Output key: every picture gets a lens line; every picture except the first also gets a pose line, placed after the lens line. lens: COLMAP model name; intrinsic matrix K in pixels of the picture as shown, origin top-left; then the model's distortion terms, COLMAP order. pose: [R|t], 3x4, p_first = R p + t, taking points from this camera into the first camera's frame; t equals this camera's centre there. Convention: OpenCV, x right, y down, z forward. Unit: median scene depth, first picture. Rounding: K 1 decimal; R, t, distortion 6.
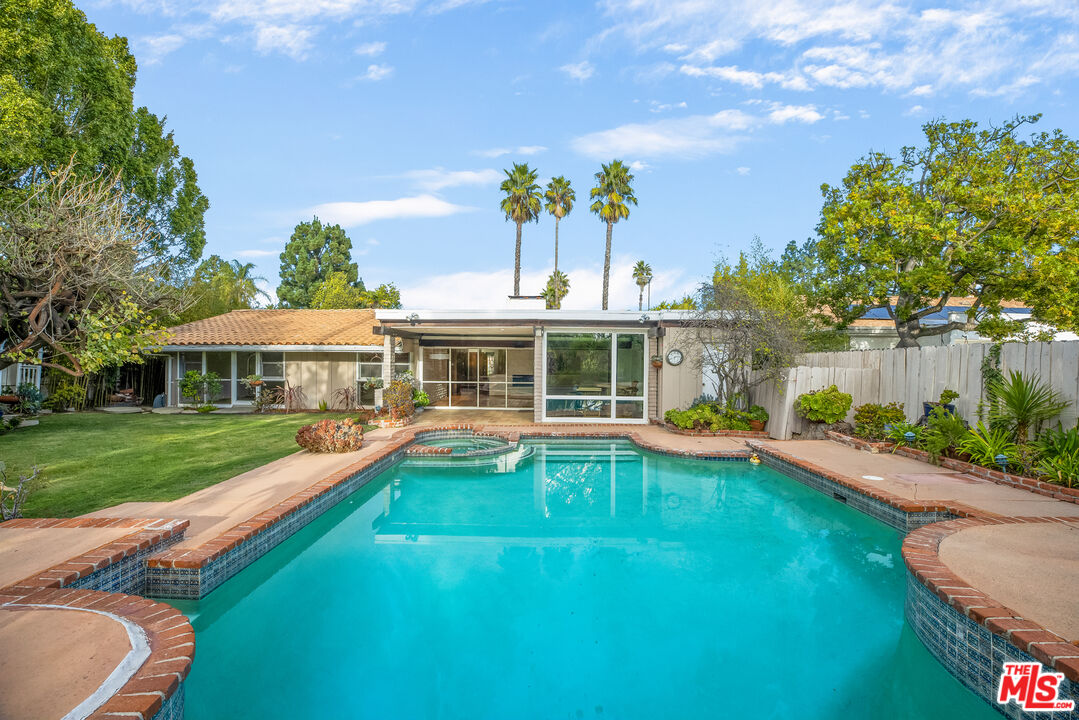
lens RADIAL K [[547.6, 0, 550.4], [0, 547.6, 358.6], [0, 0, 1]] dist [-0.047917, 0.019633]
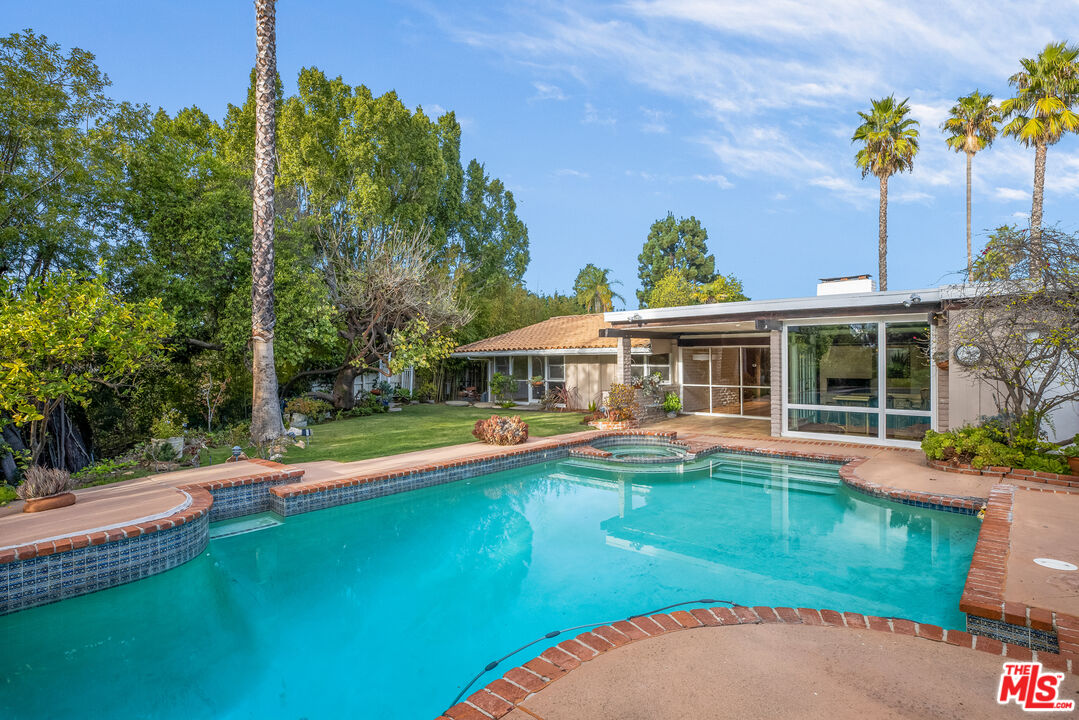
lens RADIAL K [[646.1, 0, 542.2], [0, 646.1, 353.6], [0, 0, 1]] dist [-0.036361, 0.023430]
pose [[0.692442, -0.017681, -0.721257, 0.408392], [0.014177, 0.999840, -0.010900, -0.001884], [0.721335, -0.002678, 0.692581, 0.076409]]
